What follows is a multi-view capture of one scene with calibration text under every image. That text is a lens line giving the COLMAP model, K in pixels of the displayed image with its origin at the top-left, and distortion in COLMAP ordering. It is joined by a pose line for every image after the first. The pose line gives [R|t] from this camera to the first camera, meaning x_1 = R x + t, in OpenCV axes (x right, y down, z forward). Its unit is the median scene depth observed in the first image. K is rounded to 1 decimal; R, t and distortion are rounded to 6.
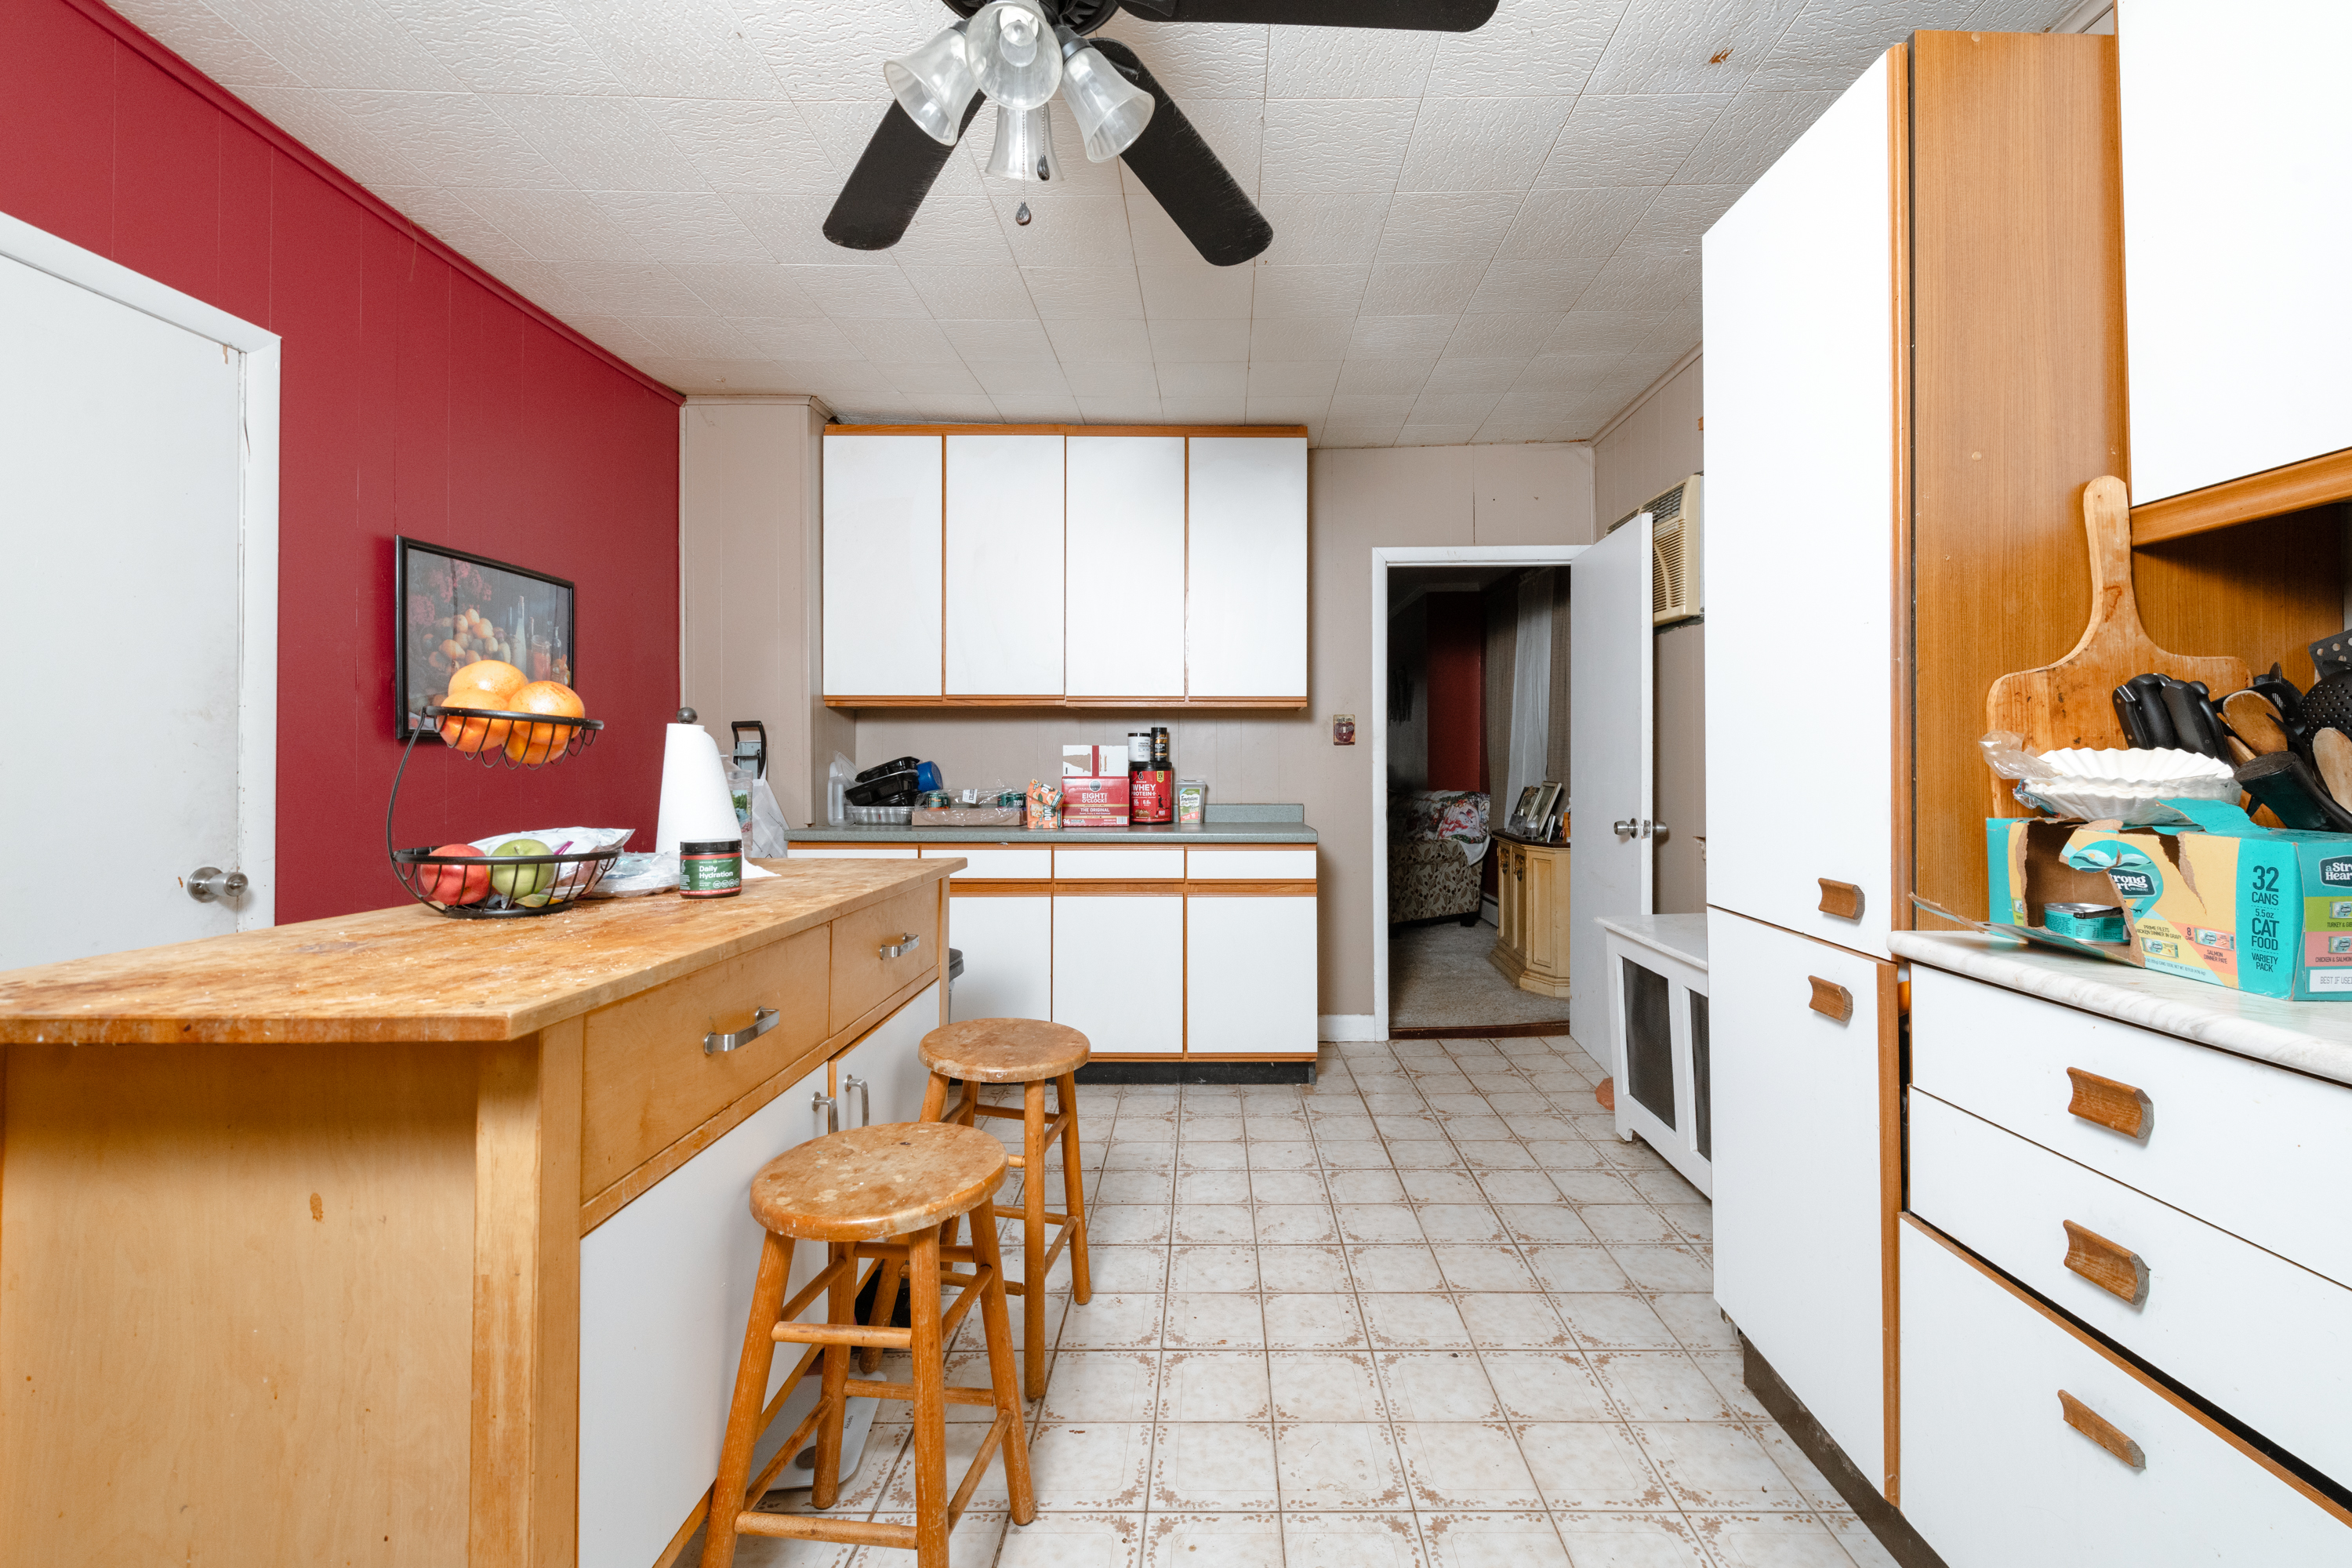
lens RADIAL K [[934.7, 0, 1148.7], [0, 934.7, 749.7], [0, 0, 1]] dist [0.001746, 0.000515]
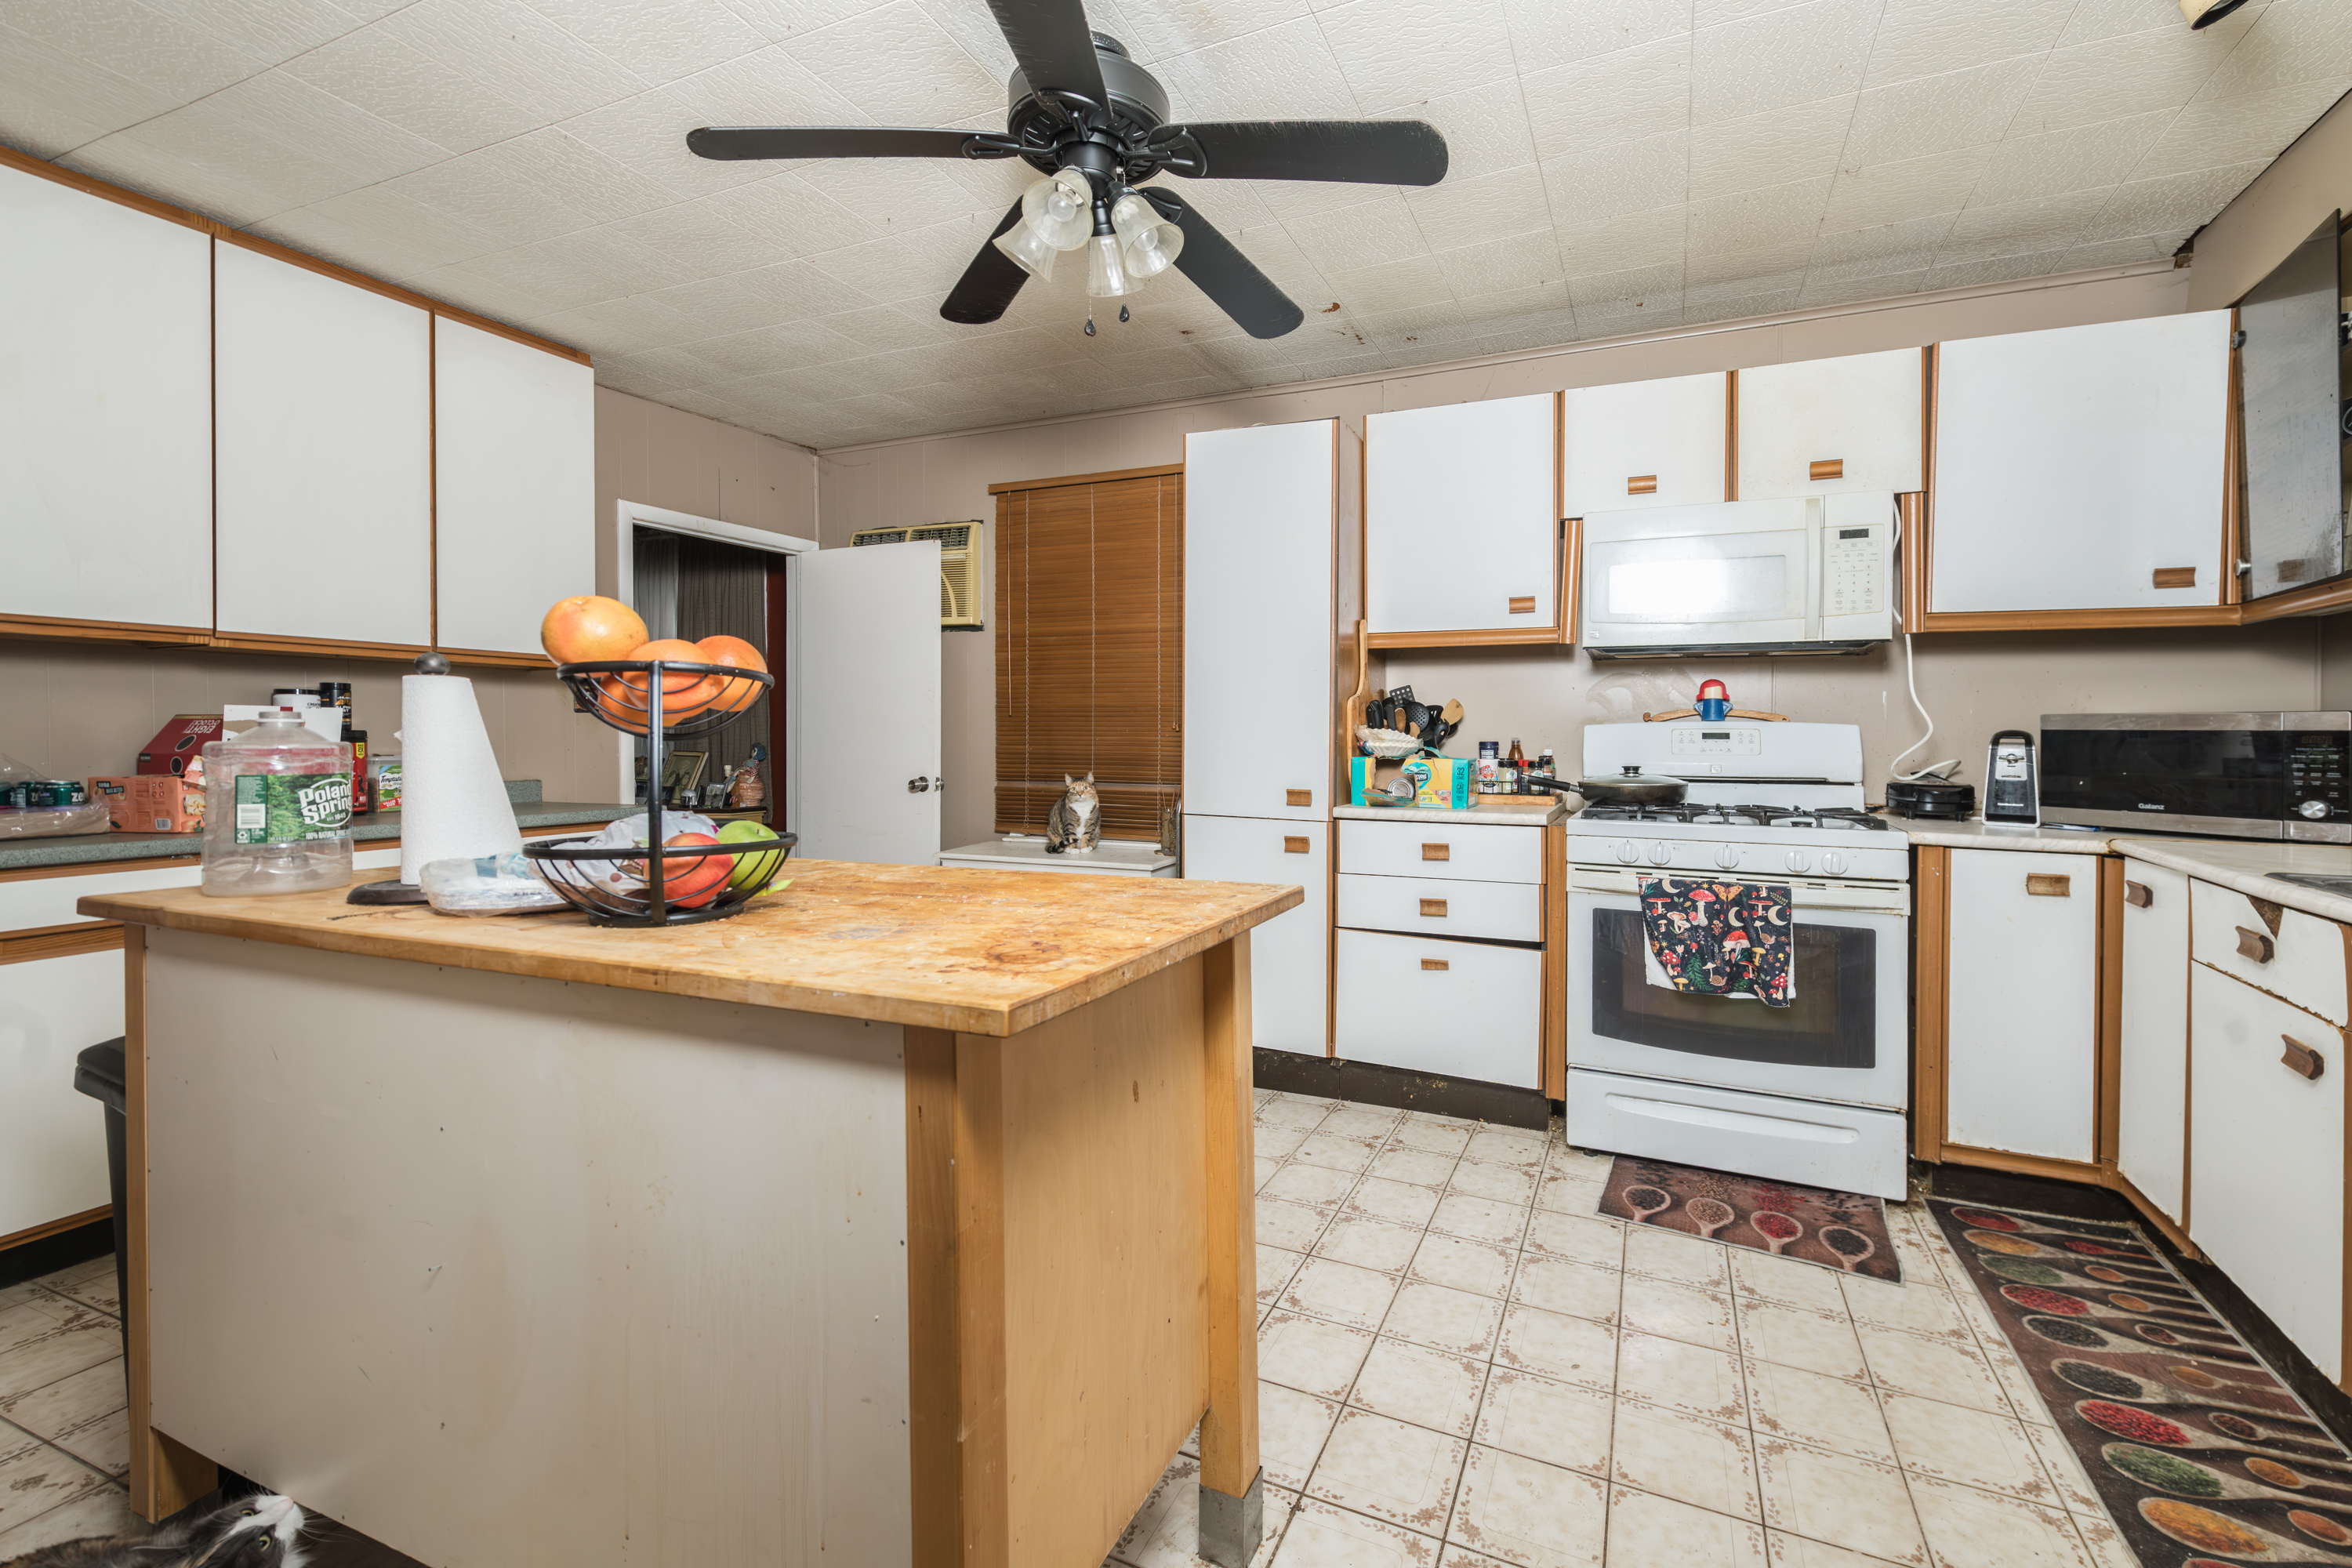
lens RADIAL K [[1002.3, 0, 1163.9], [0, 1002.3, 718.5], [0, 0, 1]] dist [0.013219, -0.005141]
pose [[0.425761, 0.011565, 0.904762, -0.836094], [-0.015007, 0.999871, -0.005719, -0.002419], [-0.904711, -0.011143, 0.425880, 0.169673]]
